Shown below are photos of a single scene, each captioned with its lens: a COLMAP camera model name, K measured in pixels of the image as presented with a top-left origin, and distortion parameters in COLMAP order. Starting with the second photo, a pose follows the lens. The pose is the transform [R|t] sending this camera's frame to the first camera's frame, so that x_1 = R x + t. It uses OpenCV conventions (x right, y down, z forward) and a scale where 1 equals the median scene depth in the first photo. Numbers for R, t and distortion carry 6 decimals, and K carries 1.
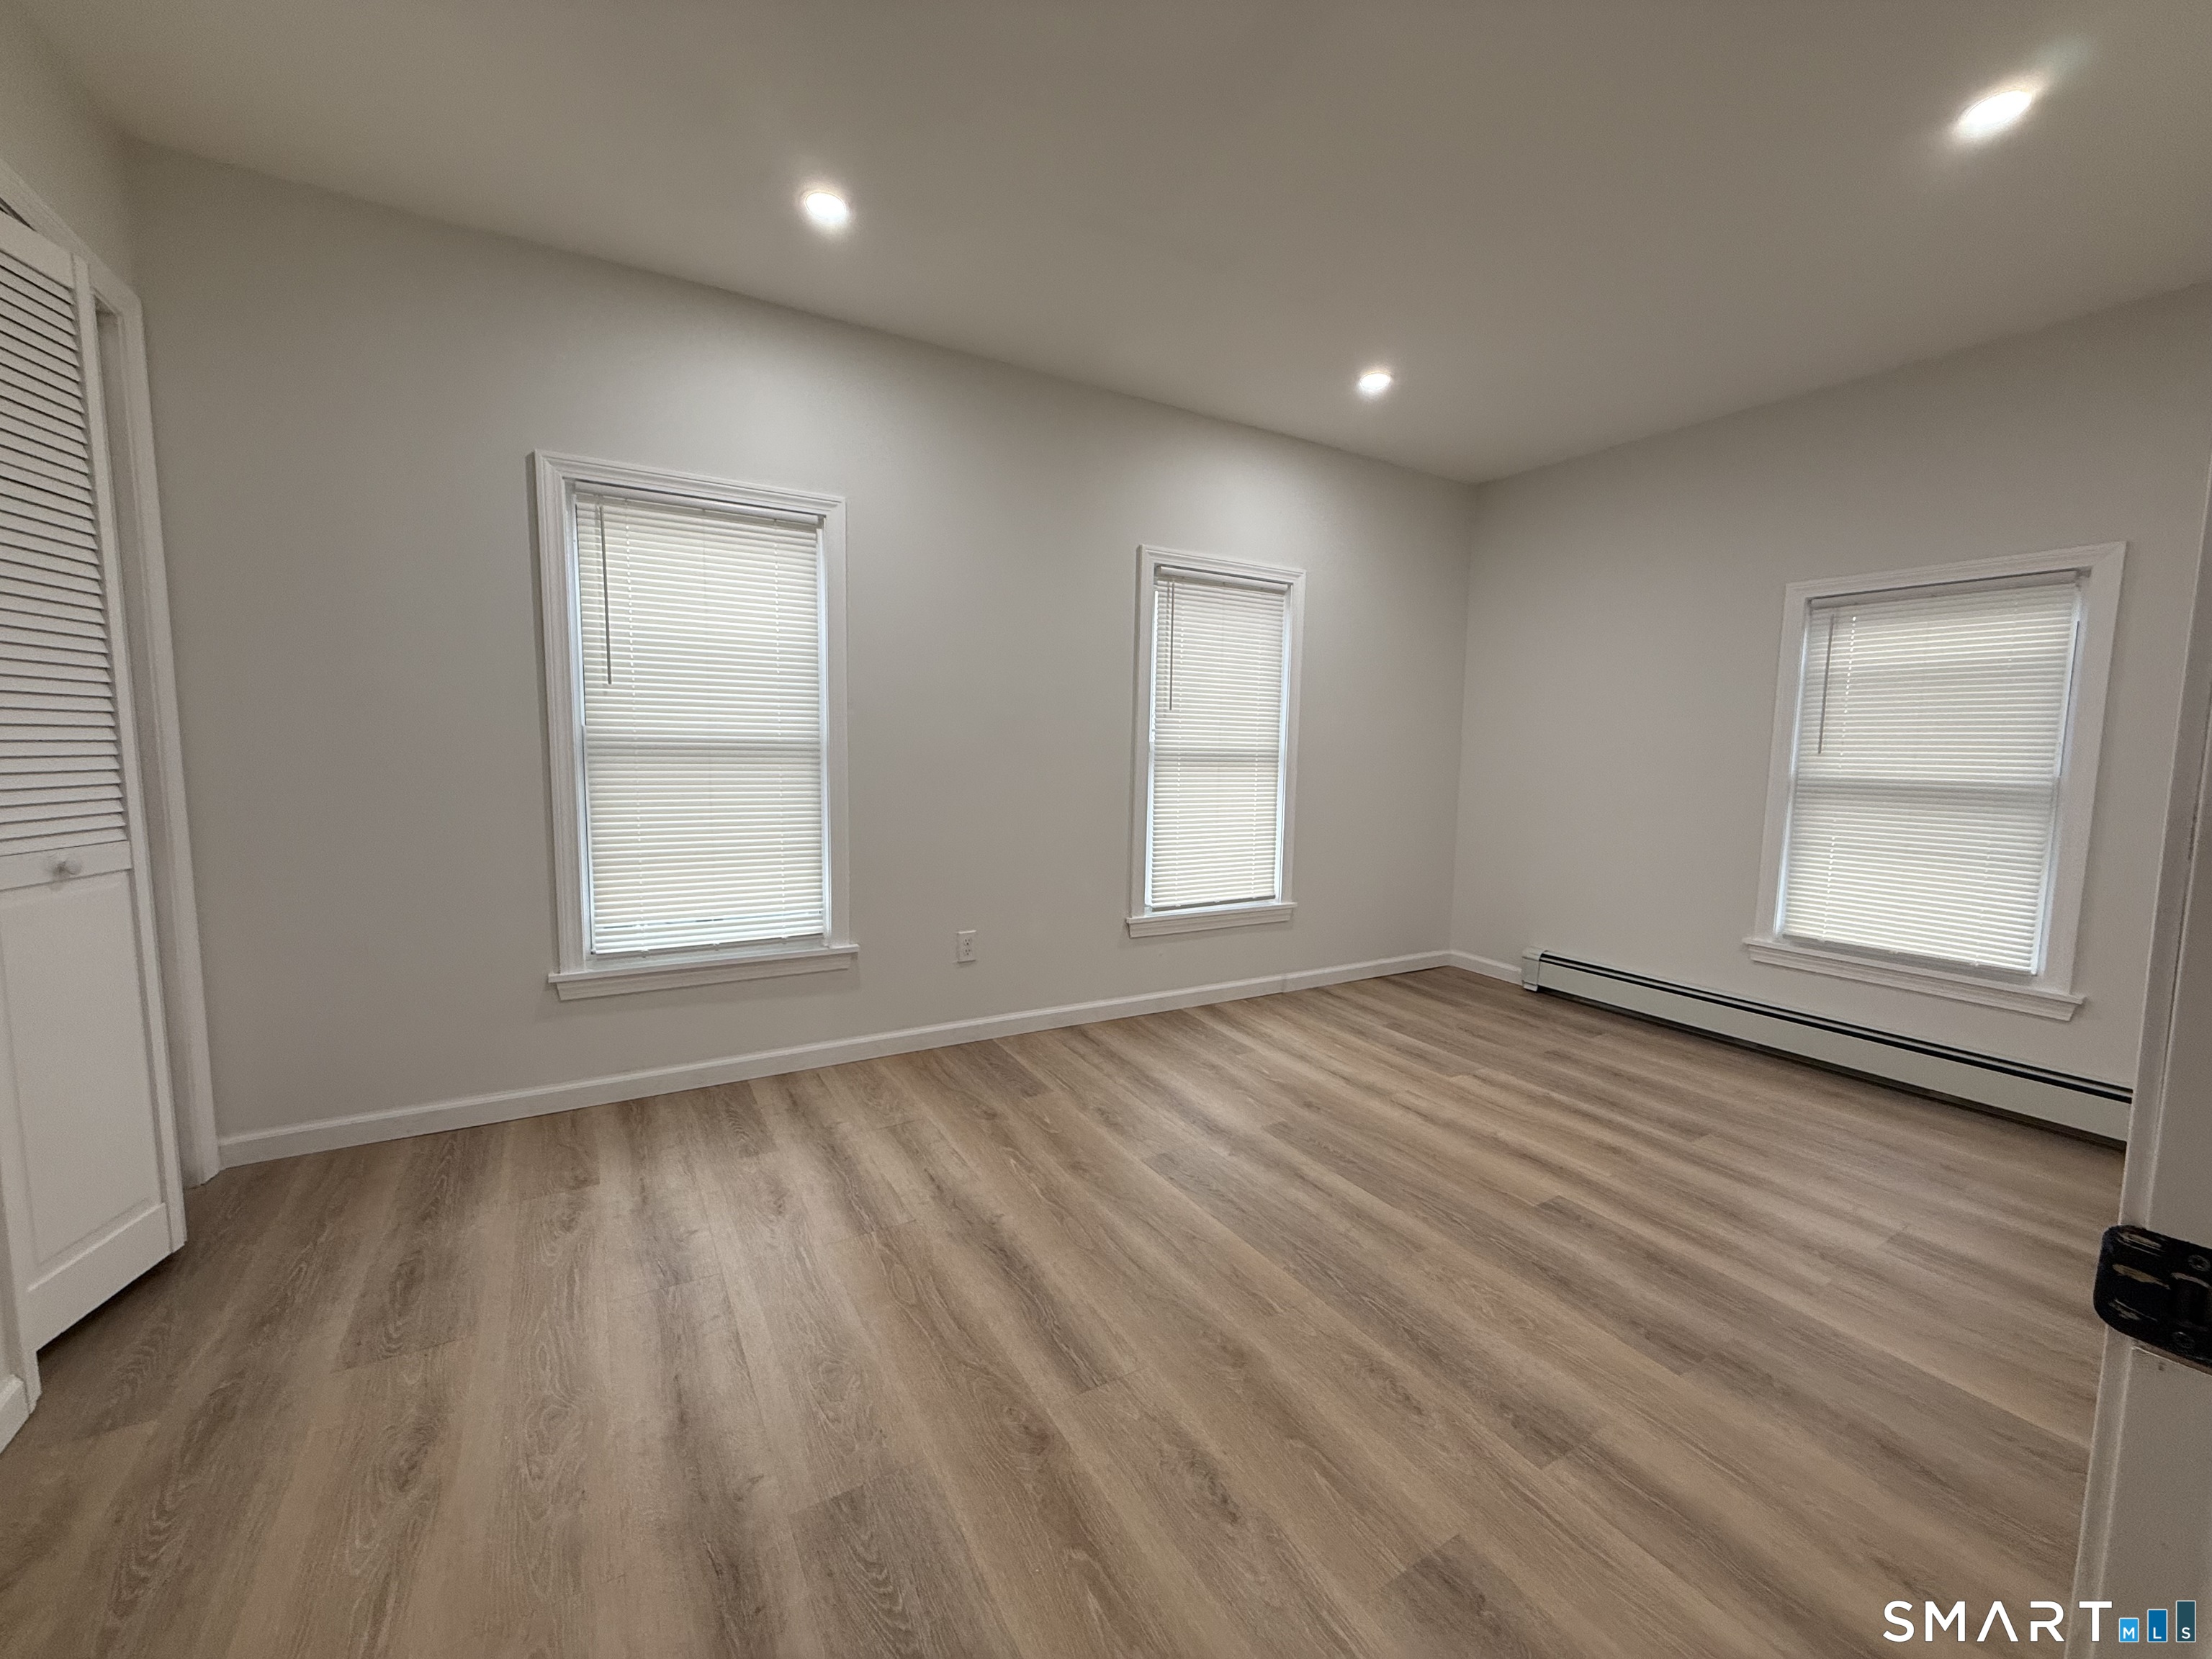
lens RADIAL K [[877.5, 0, 1098.2], [0, 877.5, 828.9], [0, 0, 1]] dist [0.000185, -0.000279]
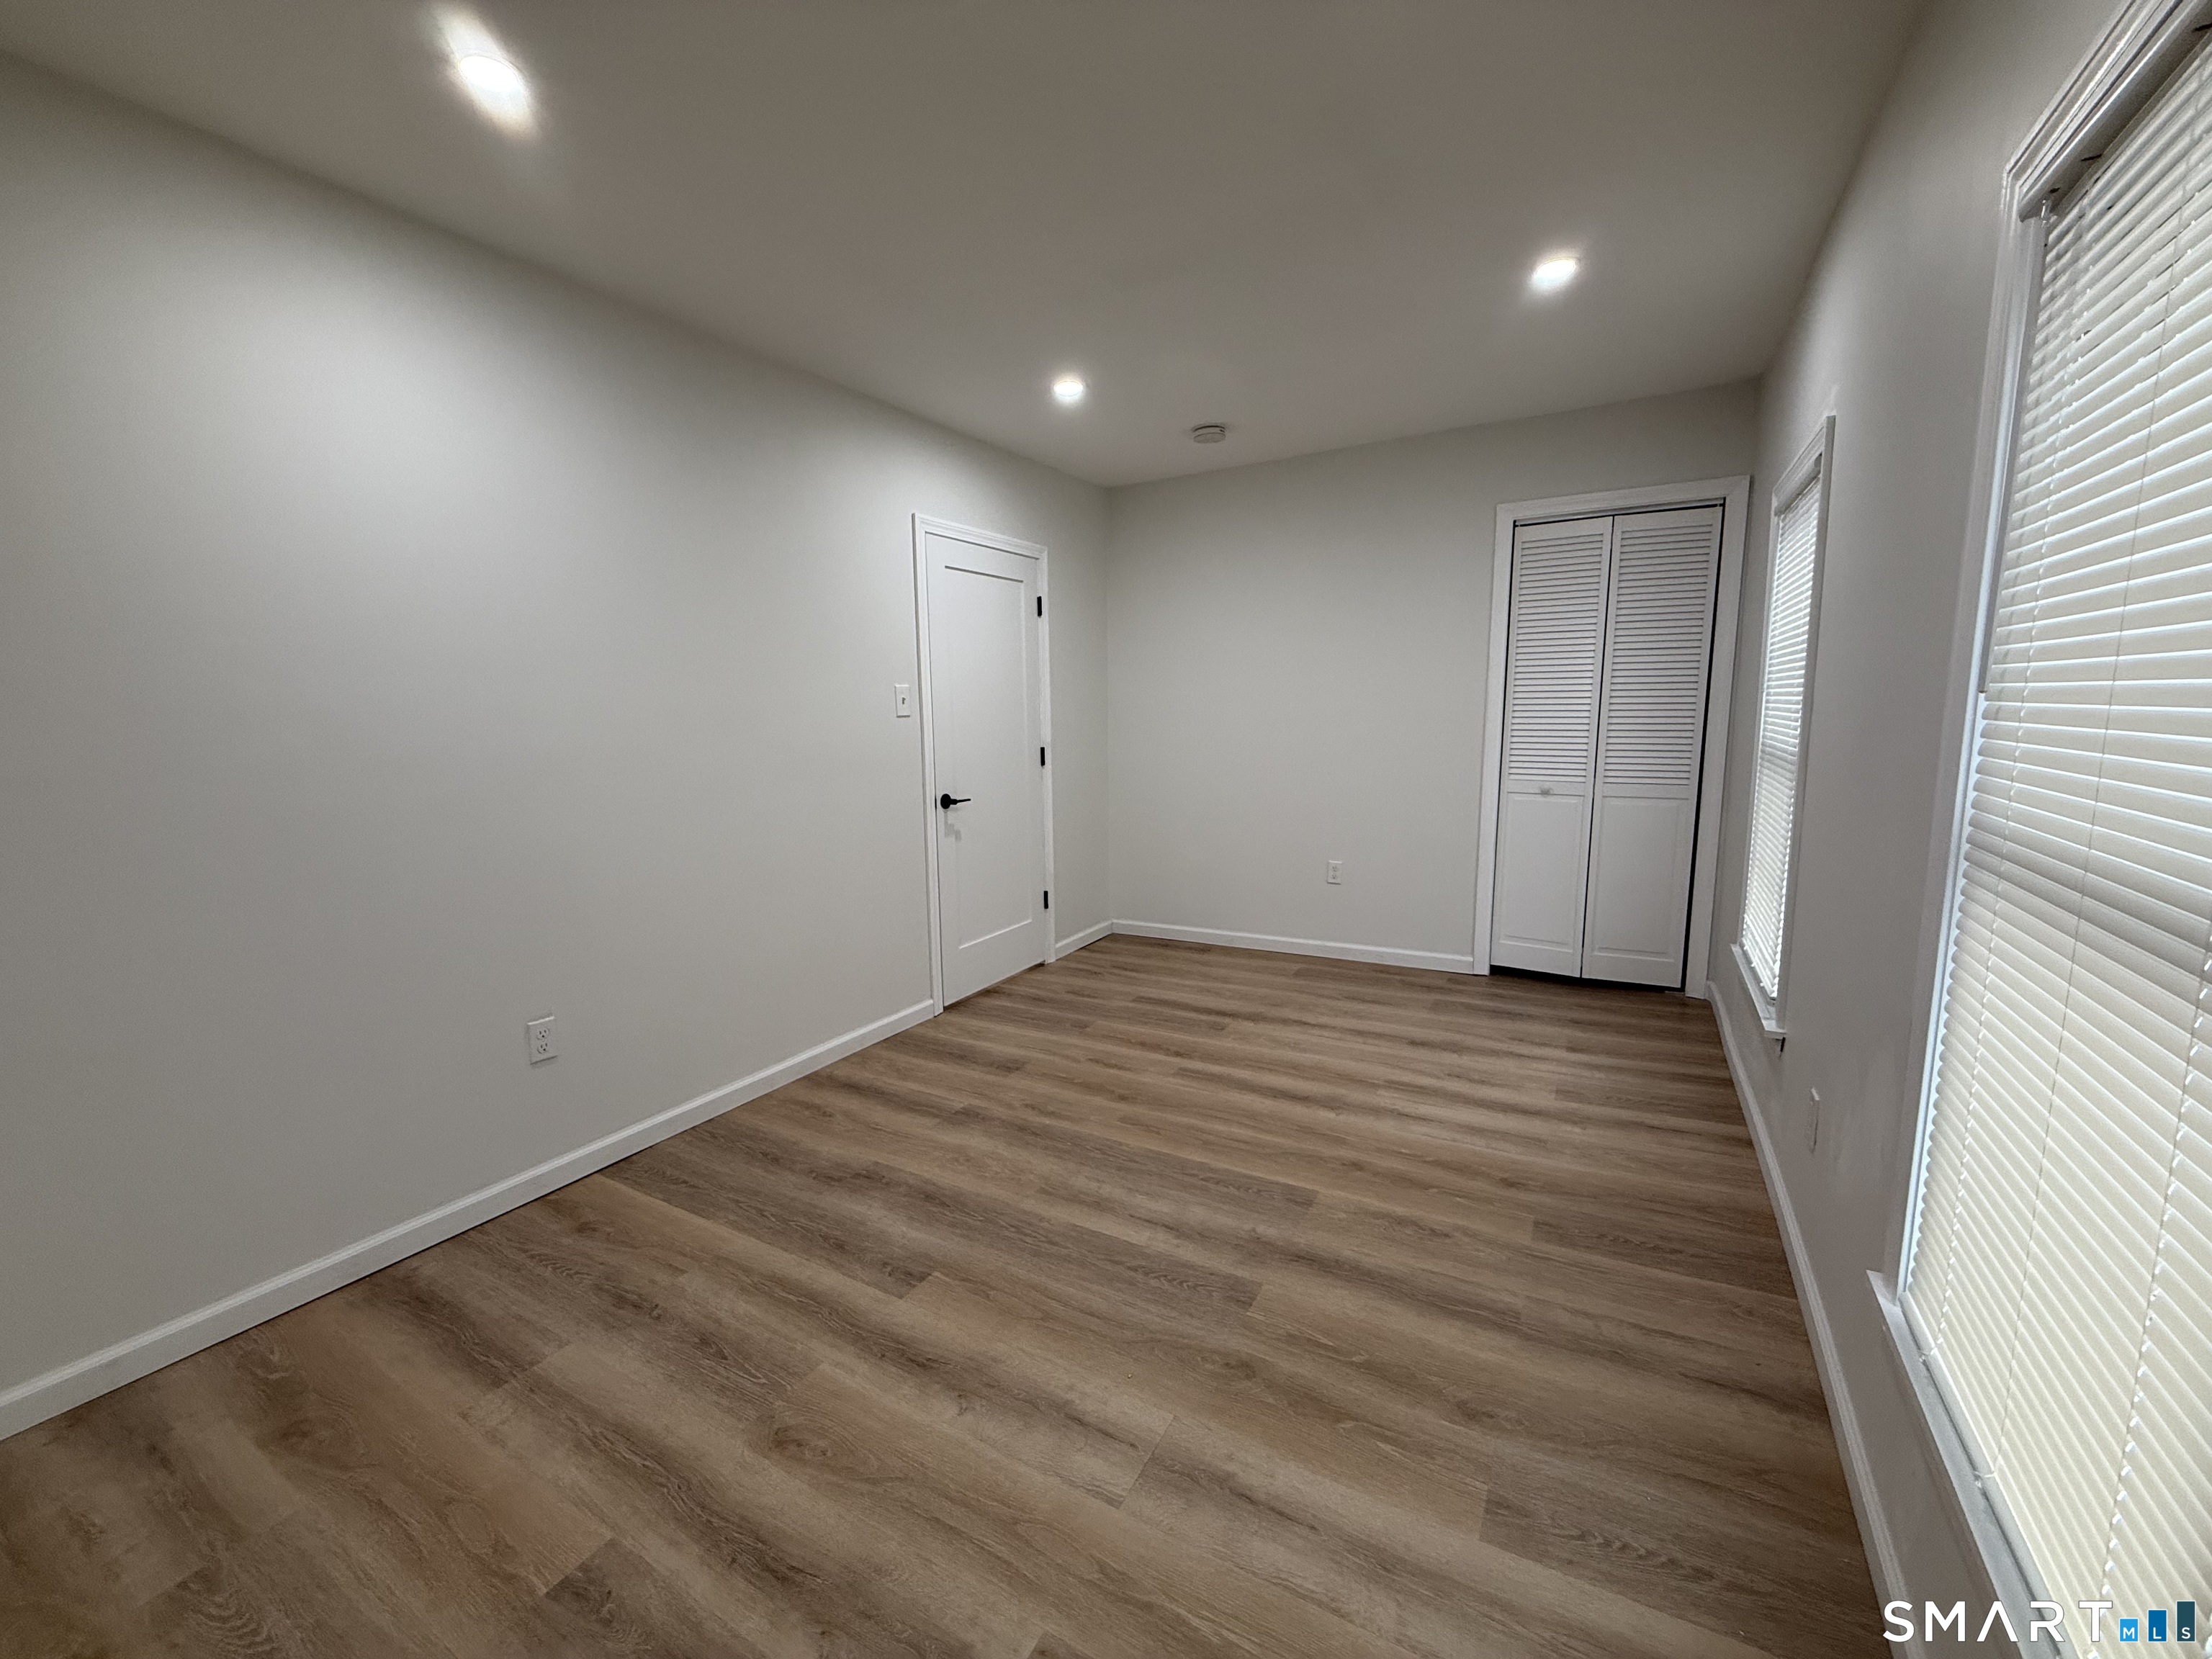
lens RADIAL K [[877.5, 0, 1098.2], [0, 877.5, 828.9], [0, 0, 1]] dist [0.000185, -0.000279]
pose [[-0.875077, 0.064902, -0.479612, 0.827026], [-0.045389, 0.975595, 0.214834, -0.243082], [0.481850, 0.209765, -0.850775, 1.927297]]
